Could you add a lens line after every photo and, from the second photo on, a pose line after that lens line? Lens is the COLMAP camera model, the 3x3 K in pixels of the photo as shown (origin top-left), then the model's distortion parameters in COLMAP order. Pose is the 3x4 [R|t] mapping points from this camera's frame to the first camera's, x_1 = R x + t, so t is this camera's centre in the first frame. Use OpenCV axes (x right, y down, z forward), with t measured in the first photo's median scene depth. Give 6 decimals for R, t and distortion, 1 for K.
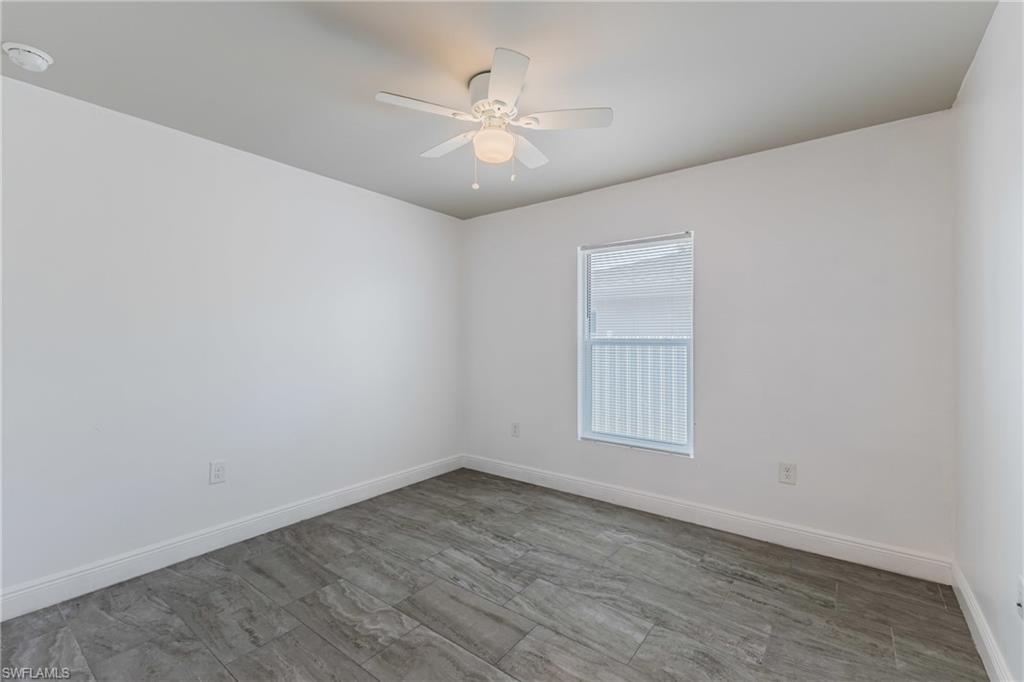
lens RADIAL K [[439.3, 0, 514.3], [0, 439.3, 337.8], [0, 0, 1]] dist [0.011917, -0.000384]
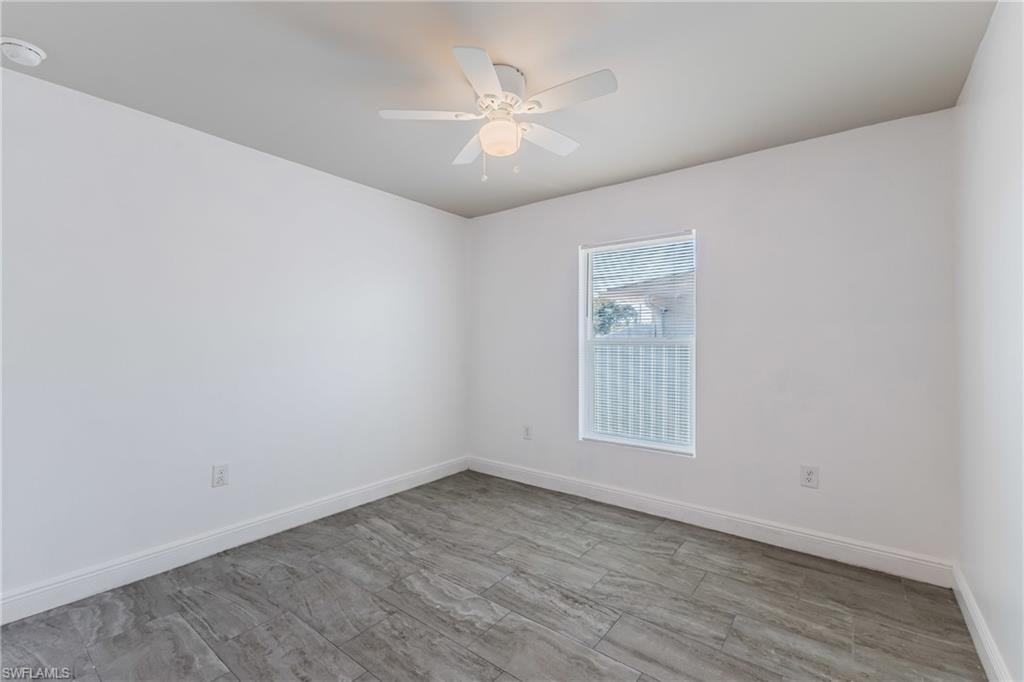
lens RADIAL K [[439.3, 0, 514.3], [0, 439.3, 337.8], [0, 0, 1]] dist [0.011917, -0.000384]
pose [[0.999997, -0.002281, 0.001088, -0.137645], [0.002281, 0.999997, -0.000601, -0.000129], [-0.001087, 0.000604, 0.999999, 0.099004]]
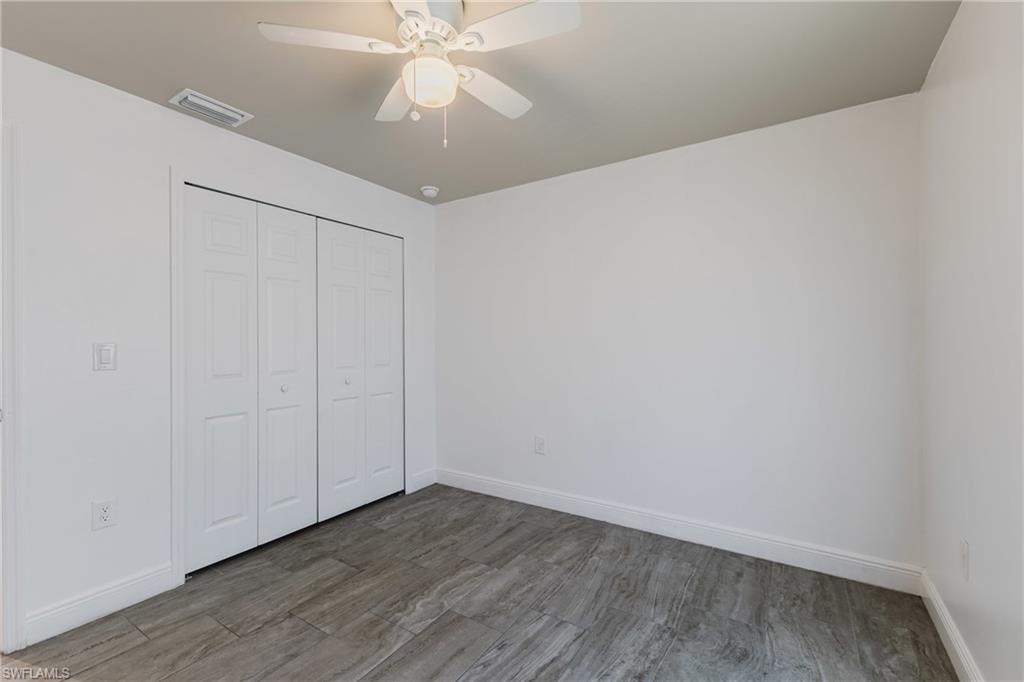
lens RADIAL K [[439.3, 0, 514.3], [0, 439.3, 337.8], [0, 0, 1]] dist [0.011917, -0.000384]
pose [[0.073500, -0.004325, -0.997286, 0.541185], [0.011257, 0.999930, -0.003507, 0.006196], [0.997232, -0.010969, 0.073544, 0.813132]]
